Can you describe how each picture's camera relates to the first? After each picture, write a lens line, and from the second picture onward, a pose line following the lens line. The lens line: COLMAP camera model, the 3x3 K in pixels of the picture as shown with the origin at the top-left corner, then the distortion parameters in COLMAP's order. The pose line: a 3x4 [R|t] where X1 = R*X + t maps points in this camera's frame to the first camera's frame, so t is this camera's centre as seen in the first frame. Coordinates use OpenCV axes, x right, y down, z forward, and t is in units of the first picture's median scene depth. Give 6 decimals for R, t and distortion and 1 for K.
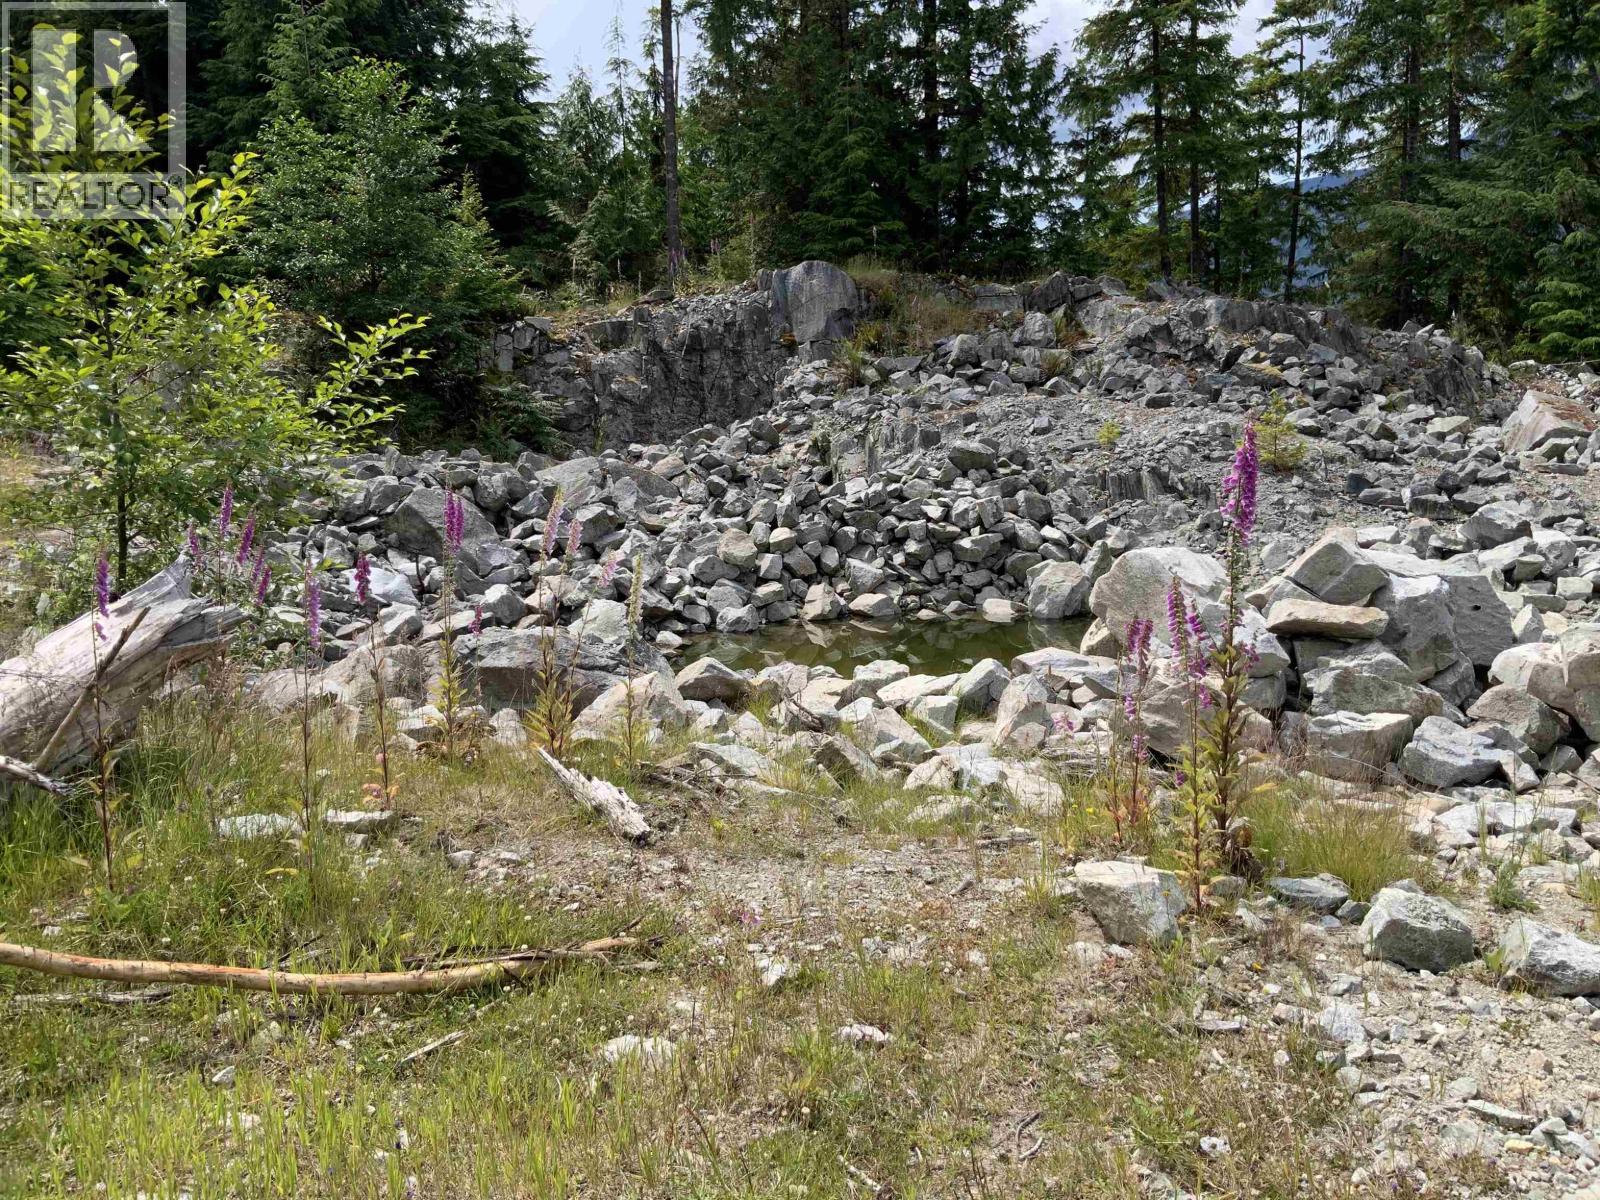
lens RADIAL K [[1390.9, 0, 794.7], [0, 1390.9, 629.4], [0, 0, 1]] dist [0.102137, -0.246665]
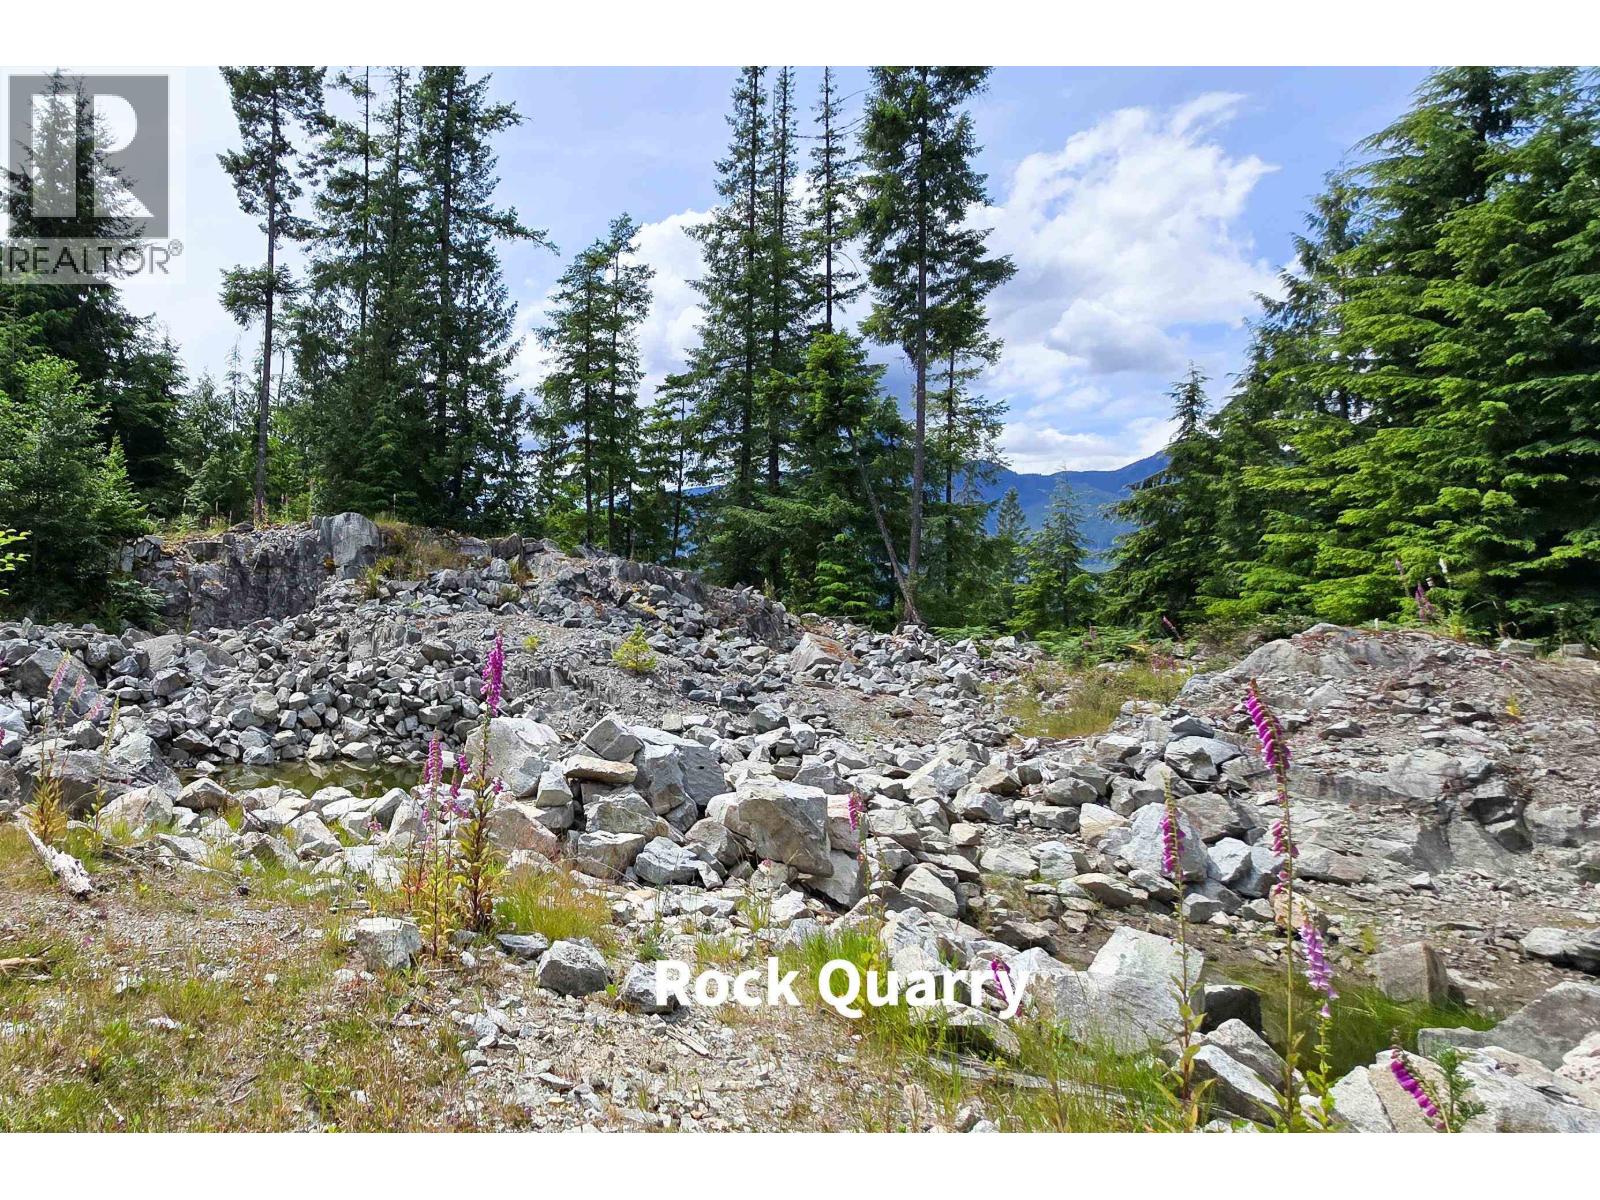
lens RADIAL K [[1153.4, 0, 800.0], [0, 1153.4, 600.0], [0, 0, 1]] dist [-0.025612, 0.011682]
pose [[0.989893, 0.070492, 0.123057, 0.346550], [-0.047123, 0.981906, -0.183410, 0.025155], [-0.133760, 0.175757, 0.975304, -0.225728]]
